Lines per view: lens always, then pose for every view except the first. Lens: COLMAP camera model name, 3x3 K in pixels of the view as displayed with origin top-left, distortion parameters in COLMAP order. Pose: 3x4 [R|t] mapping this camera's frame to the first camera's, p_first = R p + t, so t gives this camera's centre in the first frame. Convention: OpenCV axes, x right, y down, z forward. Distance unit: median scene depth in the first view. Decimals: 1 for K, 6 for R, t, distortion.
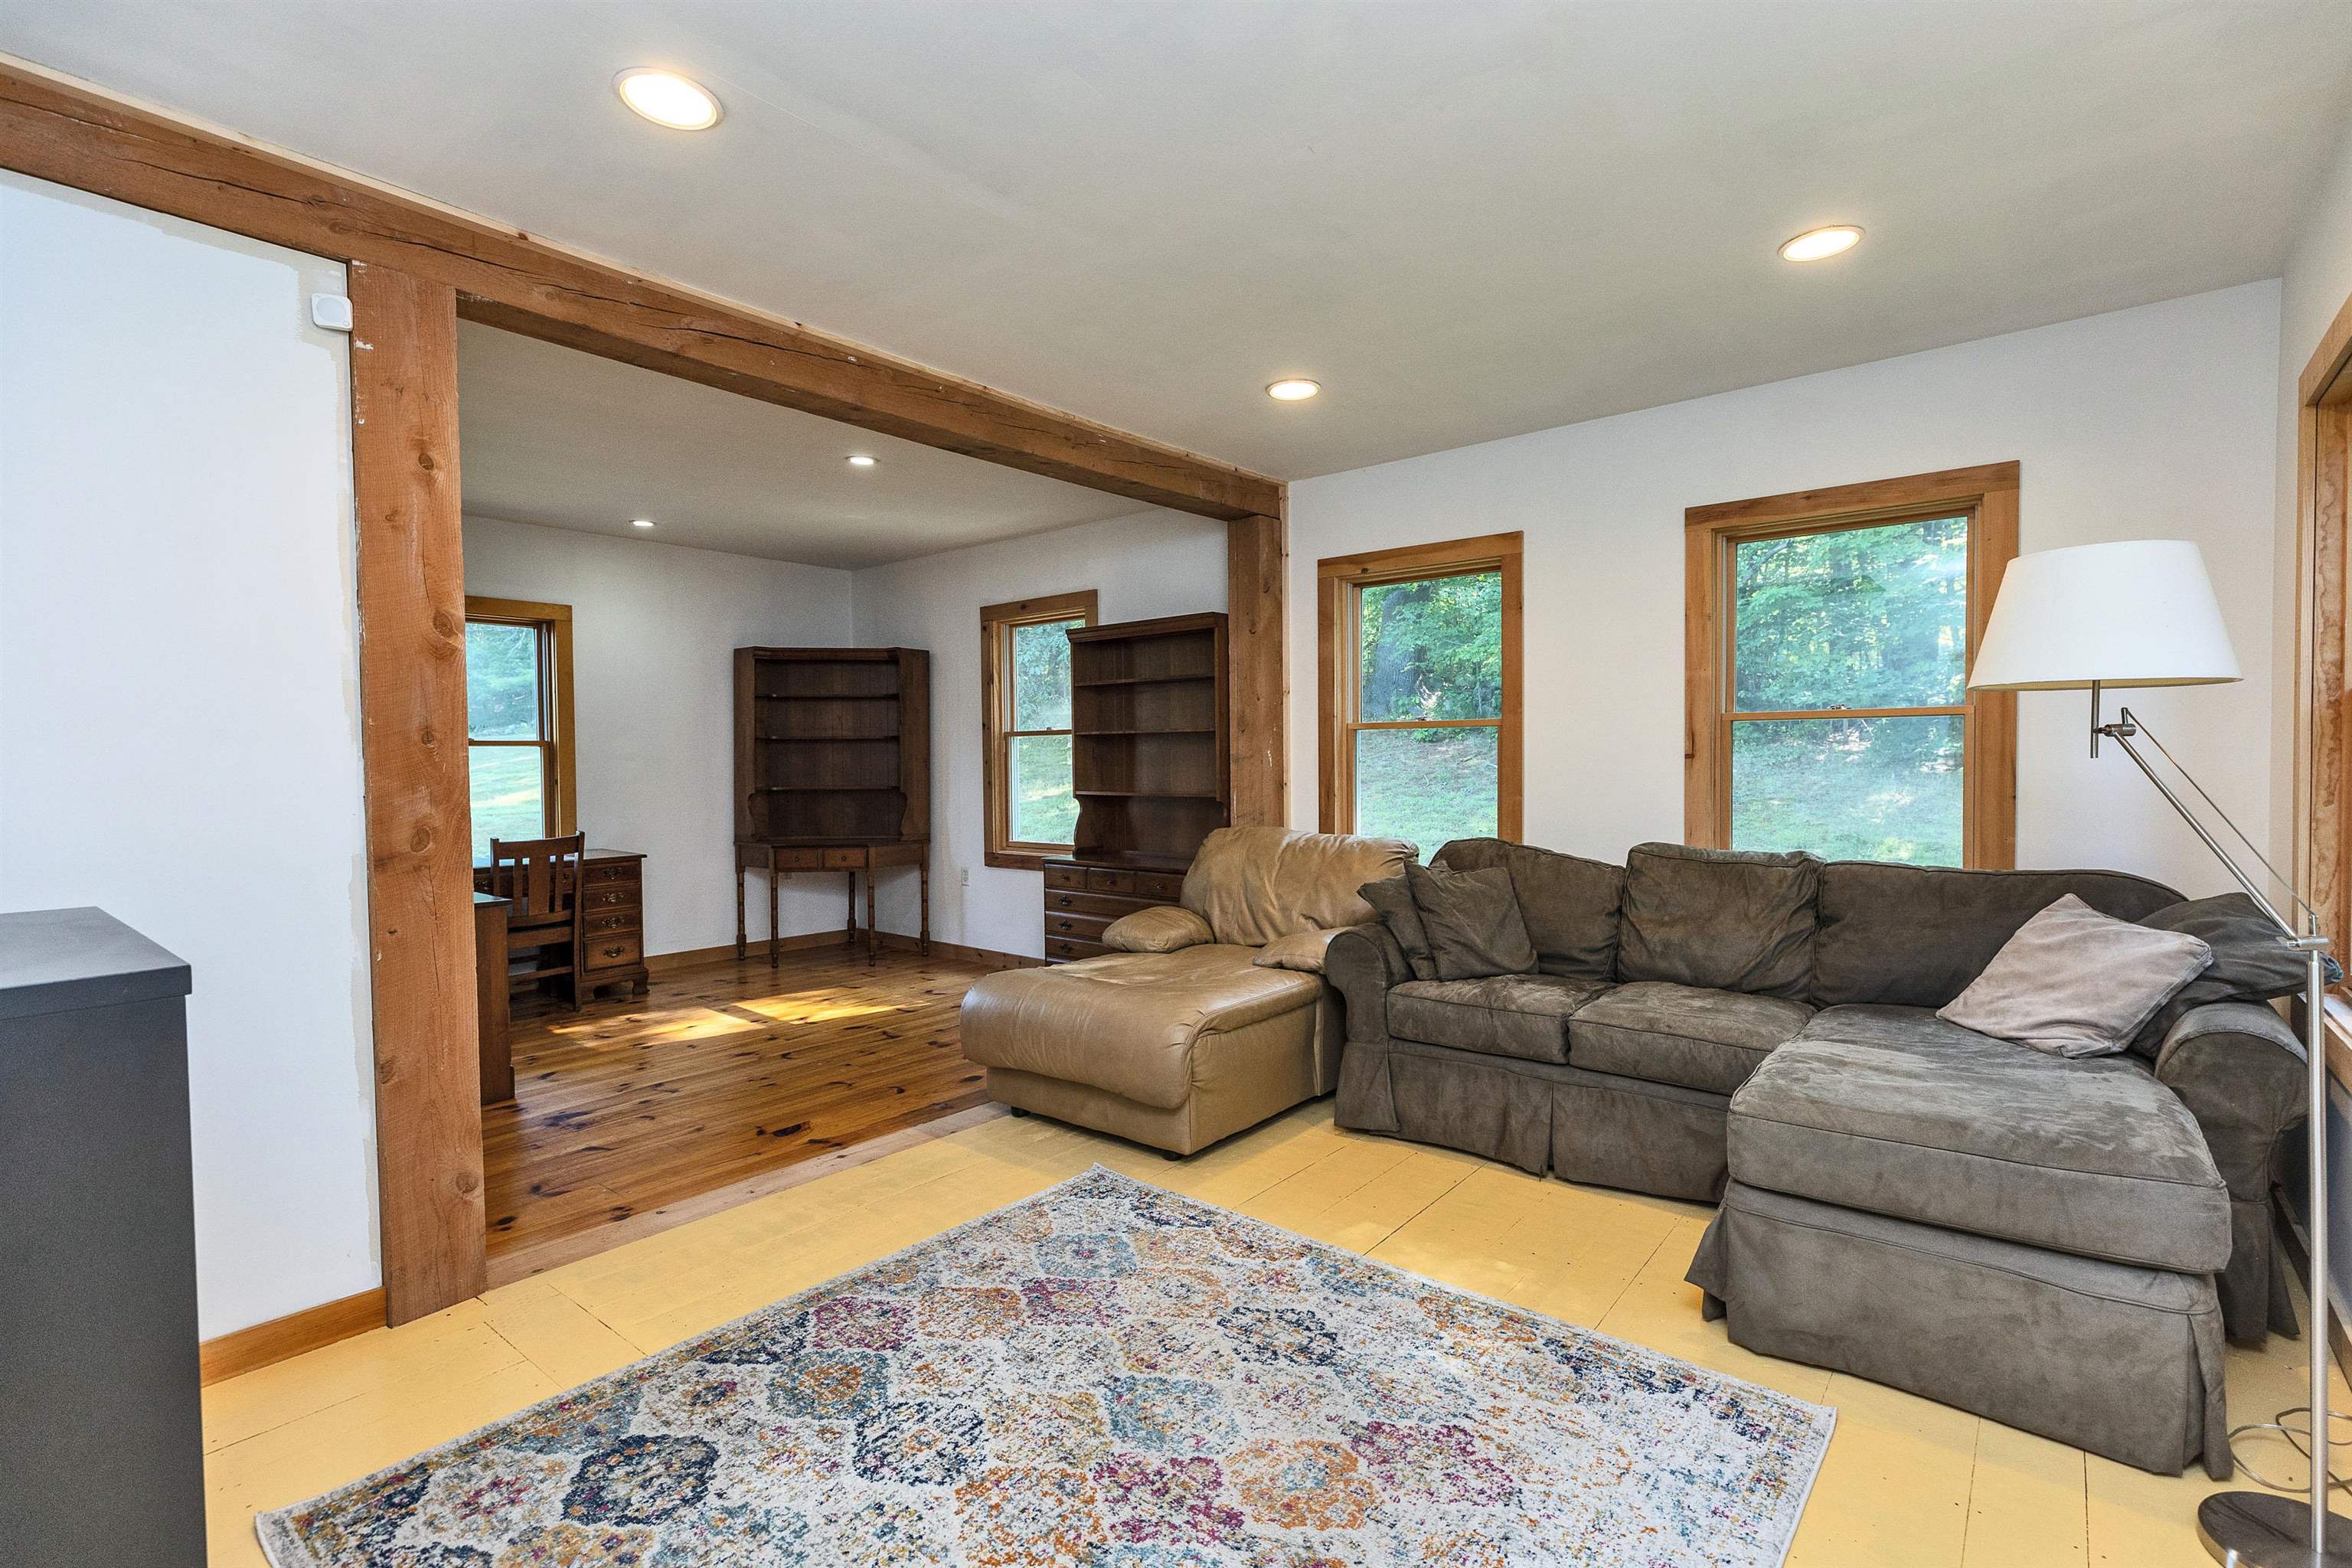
lens RADIAL K [[1077.7, 0, 1176.0], [0, 1077.7, 784.0], [0, 0, 1]] dist [0.023087, -0.000291]
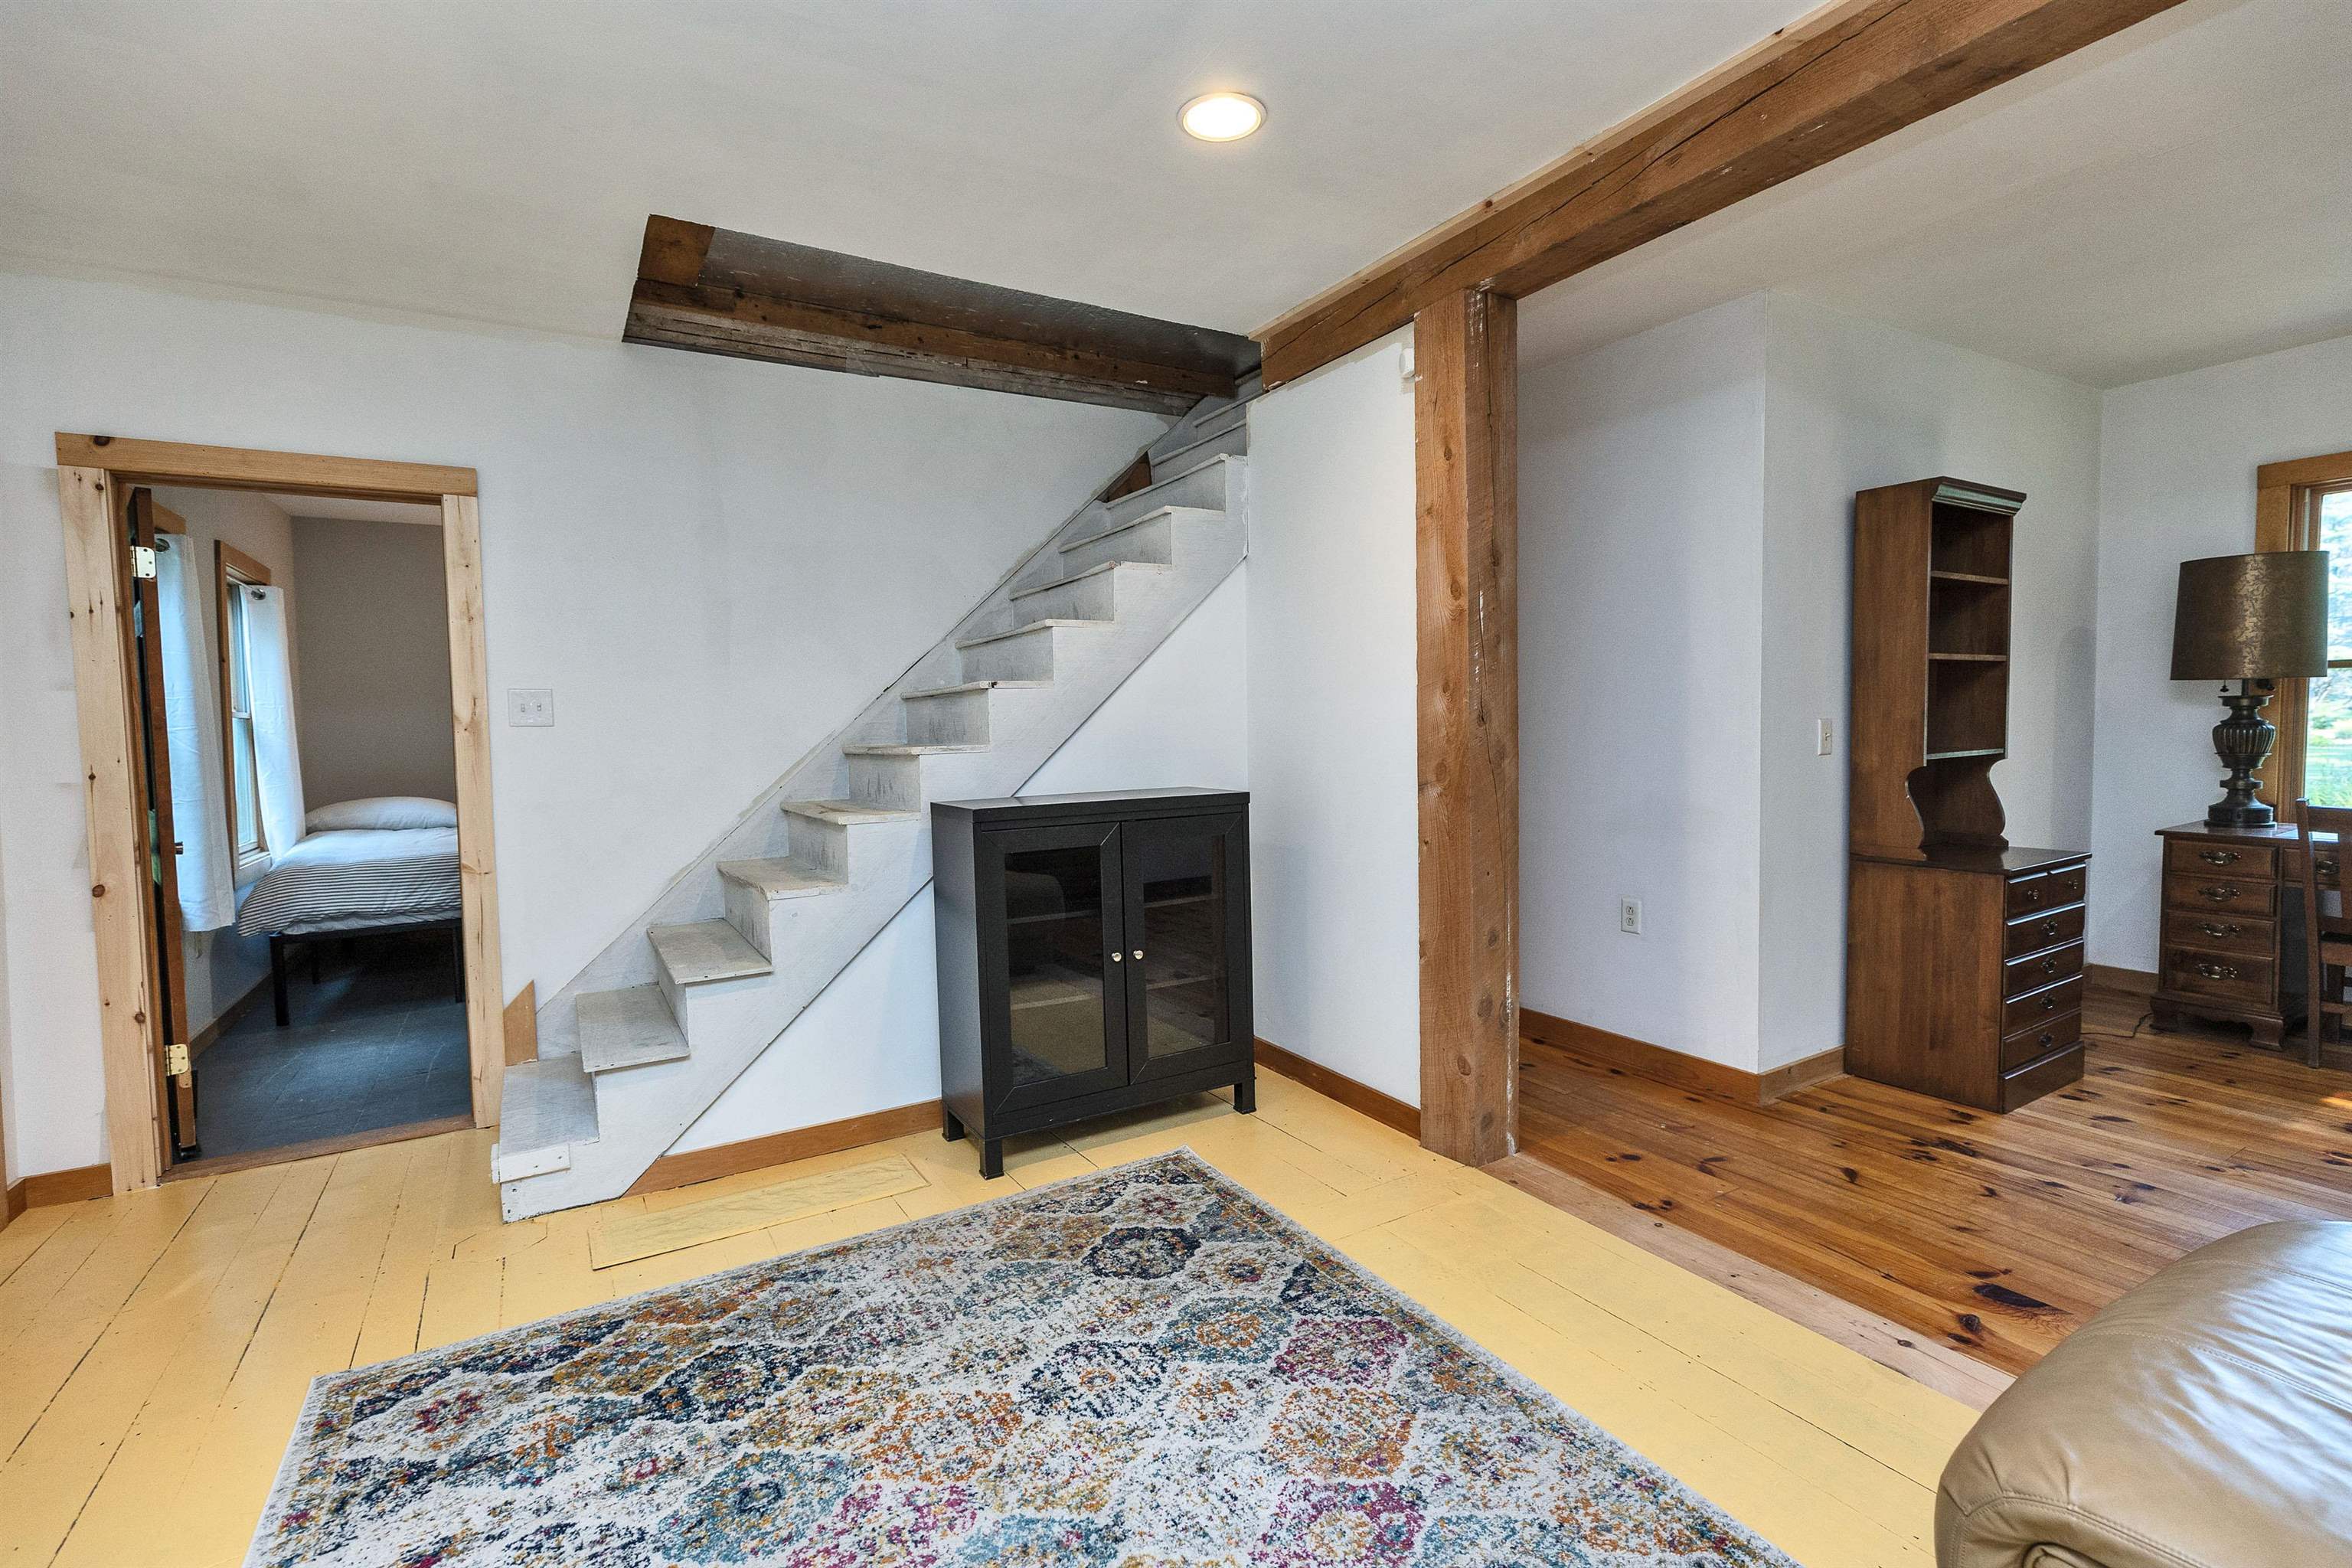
lens RADIAL K [[1040.8, 0, 1176.0], [0, 1040.8, 784.0], [0, 0, 1]] dist [0.006904, -0.000920]
pose [[-0.327444, 0.071607, -0.942153, 0.215090], [0.000245, 0.997131, 0.075700, -0.010283], [0.944870, 0.024557, -0.326522, 0.471755]]
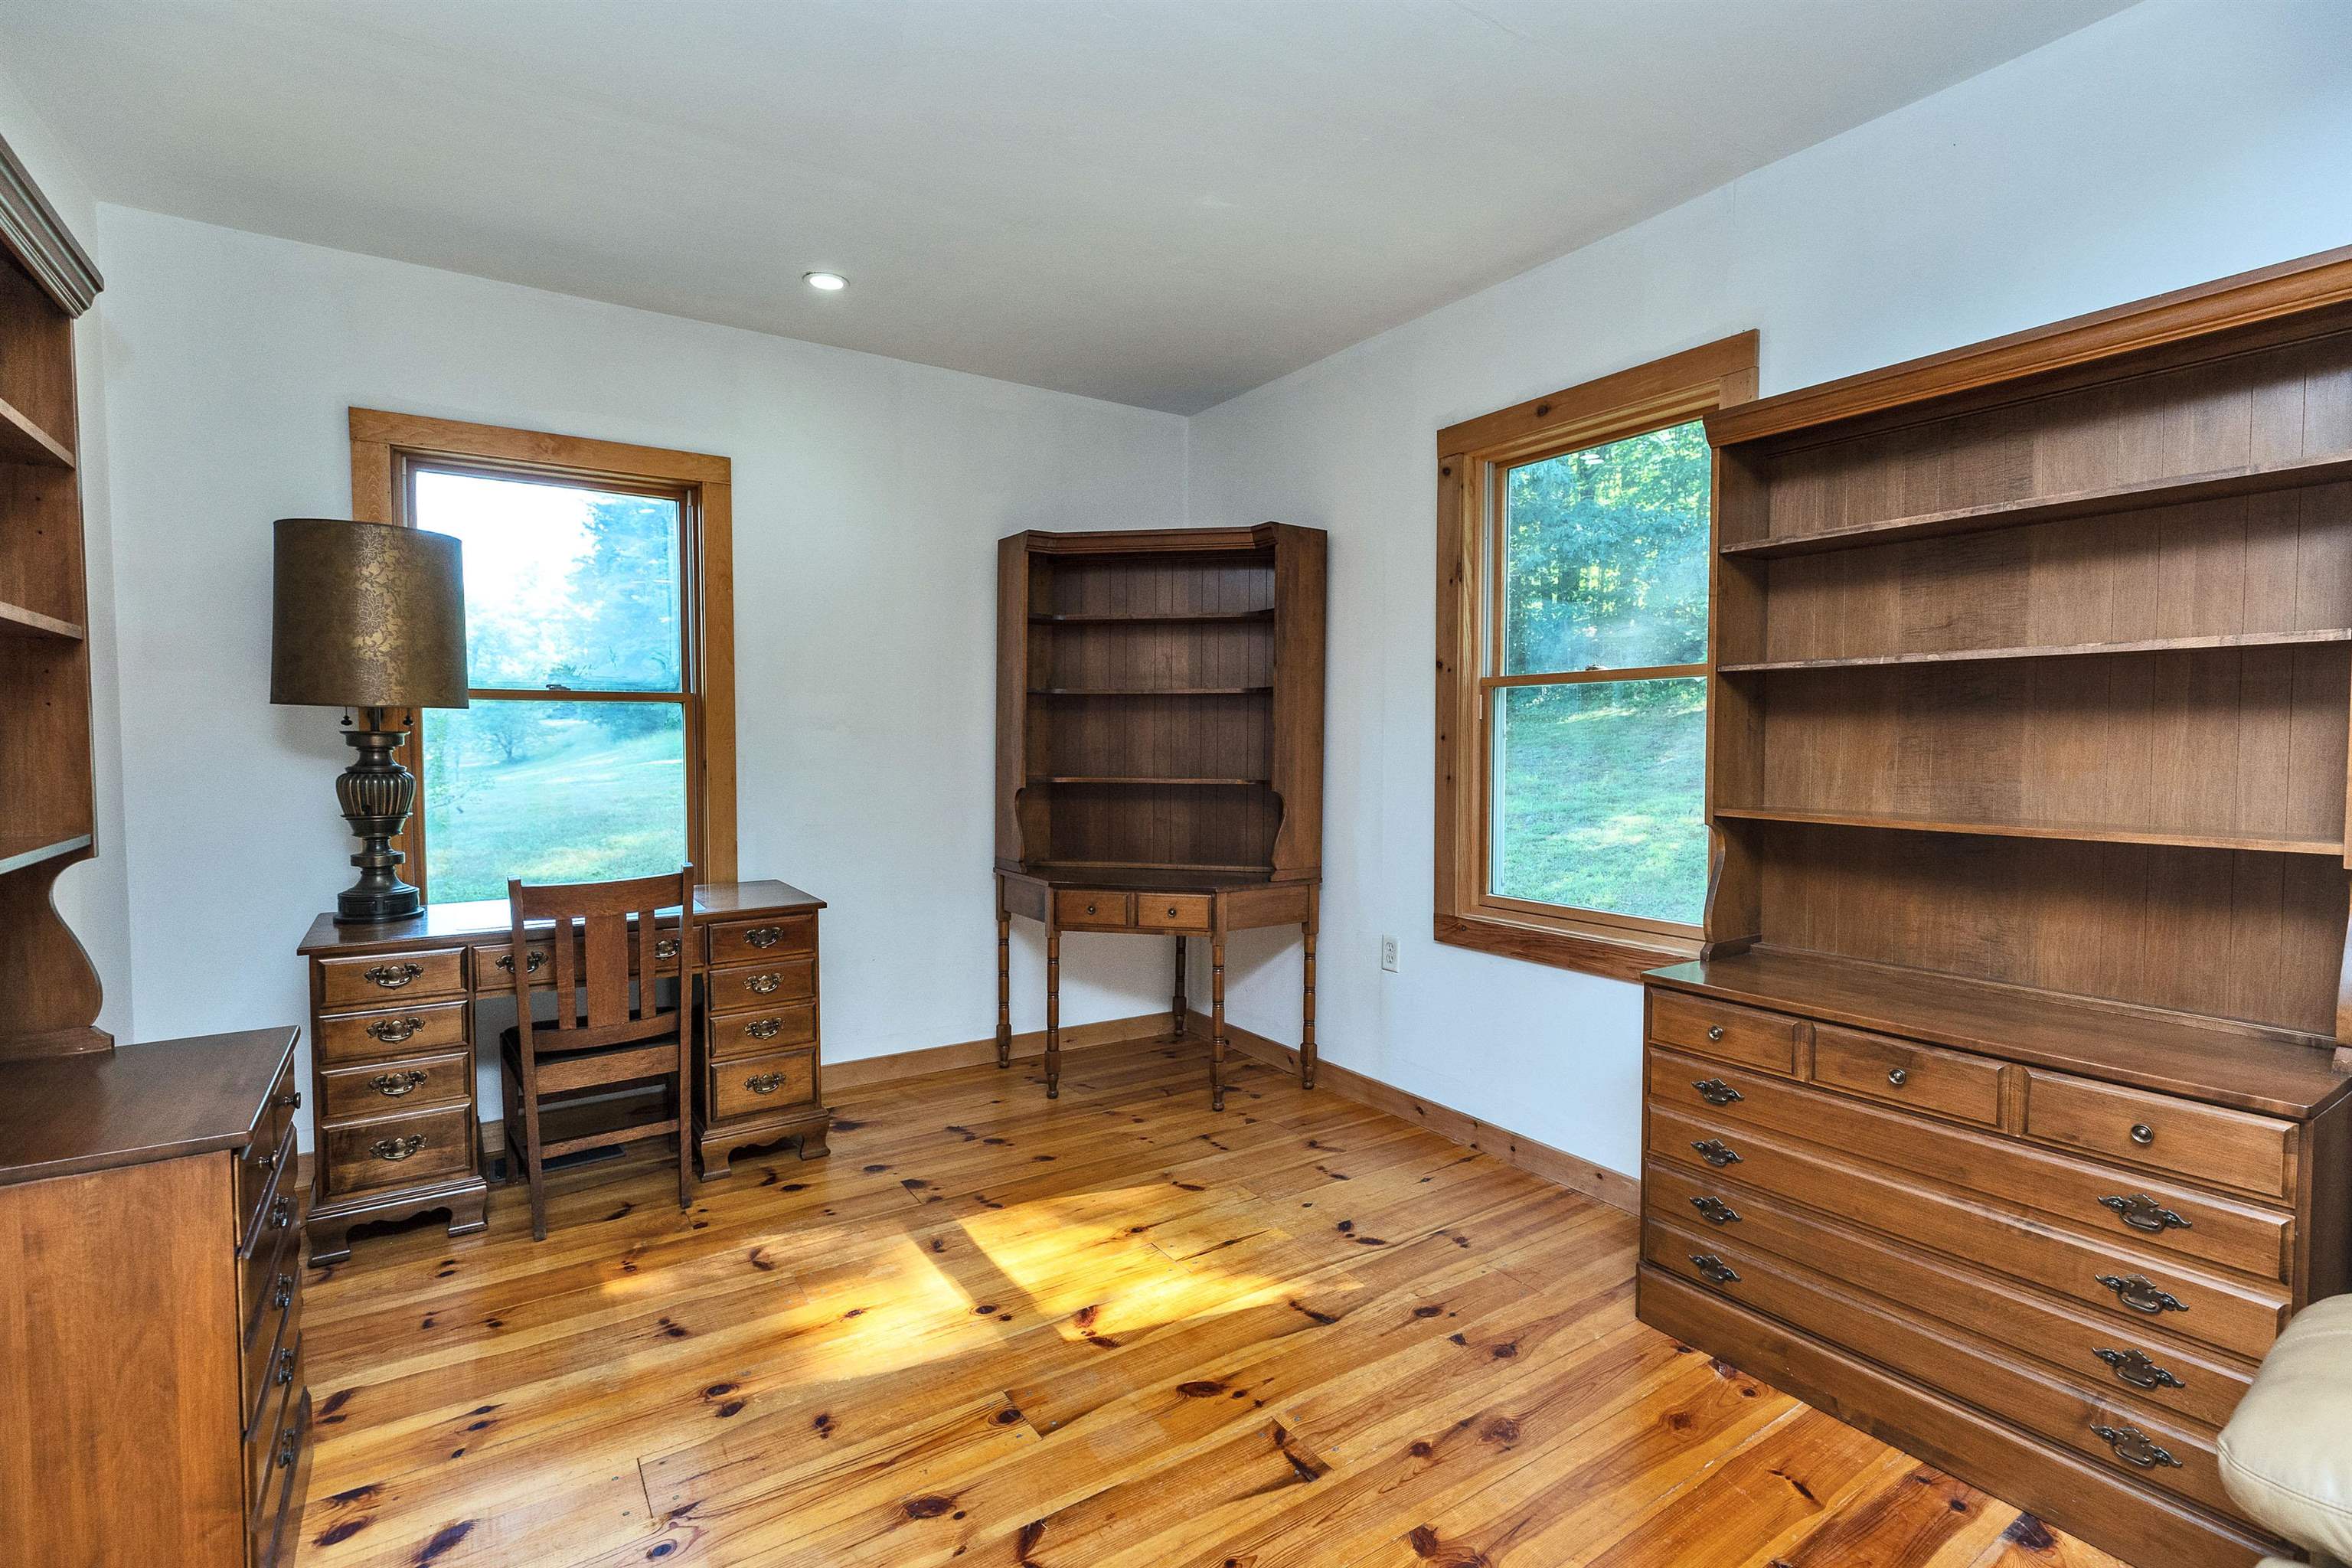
lens RADIAL K [[1084.7, 0, 1176.0], [0, 1084.7, 784.0], [0, 0, 1]] dist [0.002410, 0.000176]
pose [[0.960795, 0.022020, -0.276385, -0.174765], [-0.016322, 0.999605, 0.022898, -0.009229], [0.276780, -0.017489, 0.960774, 0.534532]]
